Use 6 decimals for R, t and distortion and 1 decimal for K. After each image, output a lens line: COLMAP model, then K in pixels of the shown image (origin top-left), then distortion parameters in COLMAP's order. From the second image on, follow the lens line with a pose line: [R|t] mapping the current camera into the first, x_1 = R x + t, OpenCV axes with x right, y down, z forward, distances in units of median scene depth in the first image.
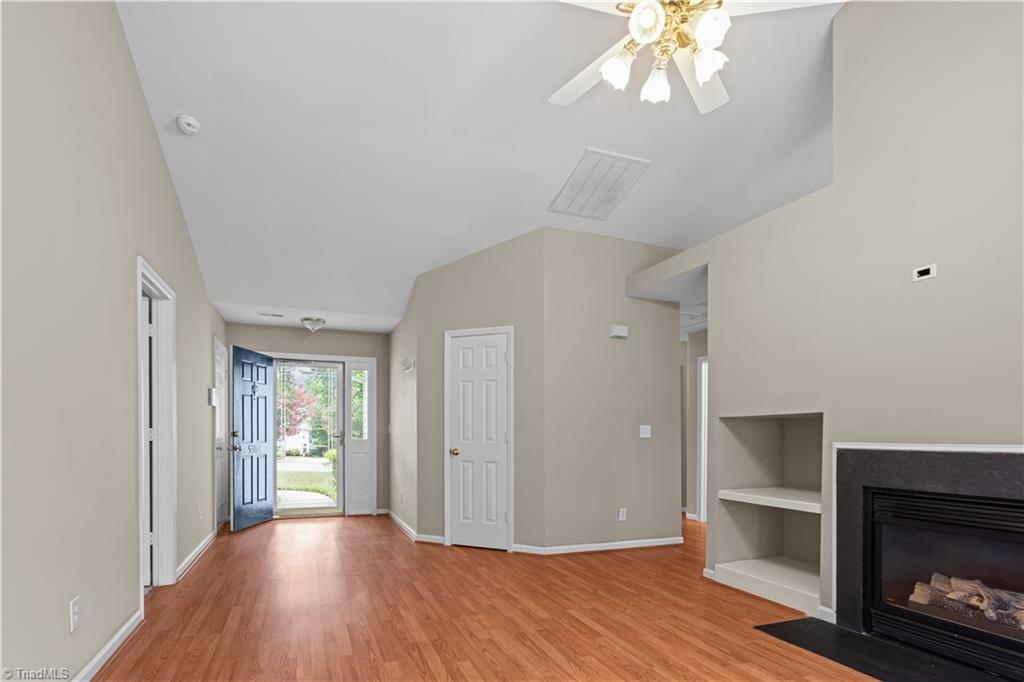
lens RADIAL K [[530.1, 0, 512.5], [0, 530.1, 436.2], [0, 0, 1]] dist [-0.002695, -0.000073]
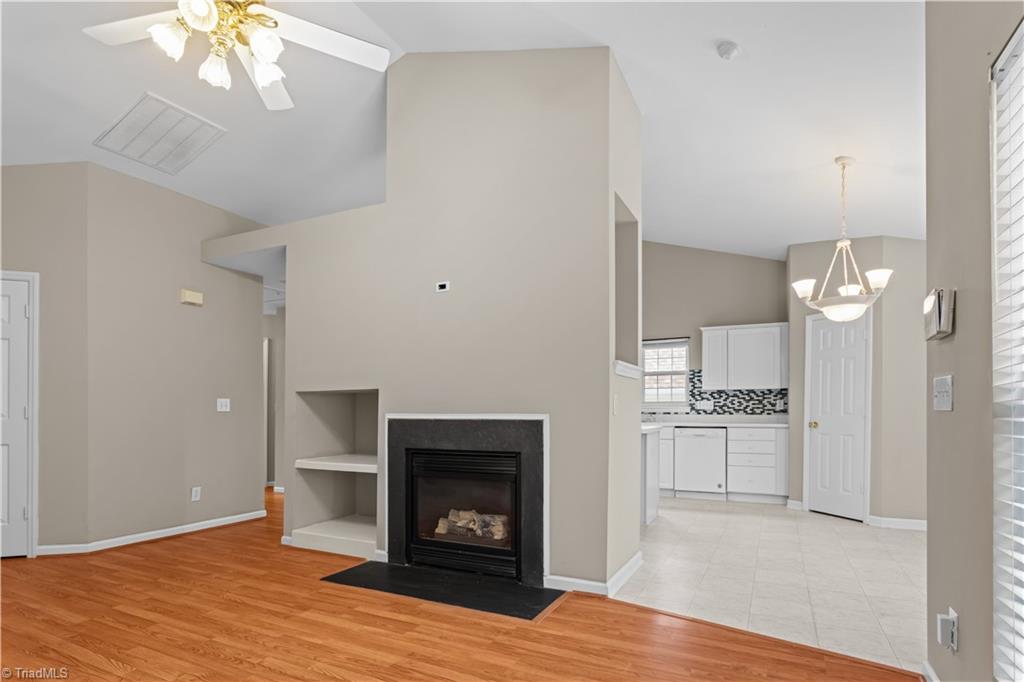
lens RADIAL K [[526.4, 0, 515.5], [0, 526.4, 402.6], [0, 0, 1]] dist [-0.003416, 0.001017]
pose [[0.748651, 0.003930, 0.662953, 0.024034], [0.005467, 0.999912, -0.012102, 0.001922], [-0.662942, 0.012684, 0.748563, -0.108323]]
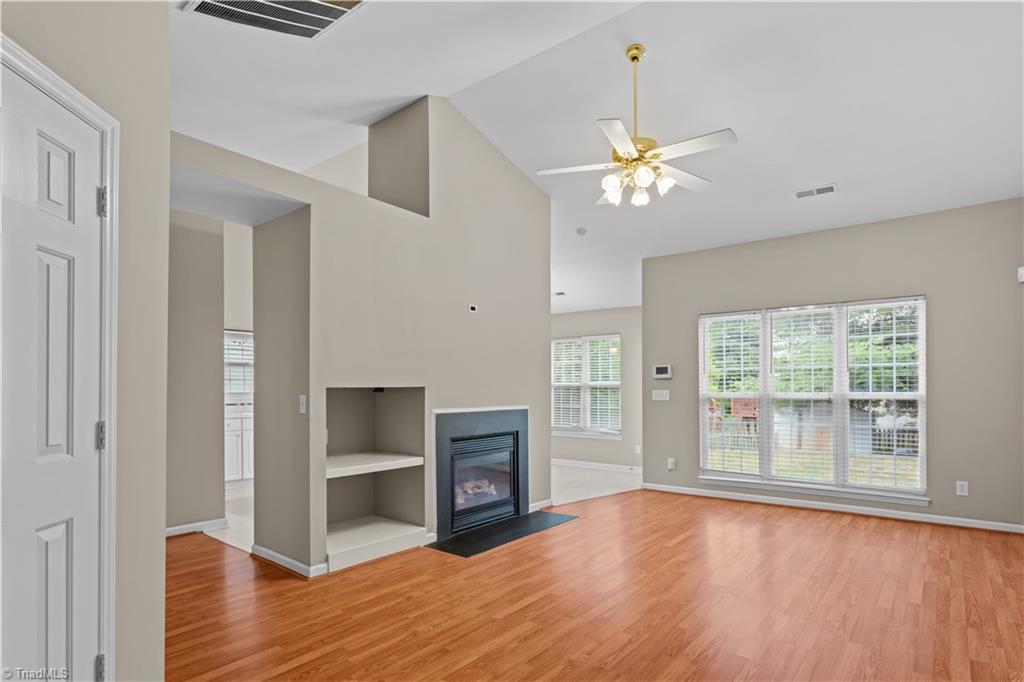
lens RADIAL K [[530.6, 0, 525.2], [0, 530.6, 385.3], [0, 0, 1]] dist [-0.000363, 0.000053]
pose [[-0.499168, 0.007531, 0.866473, -0.692232], [0.005384, 0.999970, -0.005589, -0.040612], [-0.866489, 0.001875, -0.499193, 1.464748]]
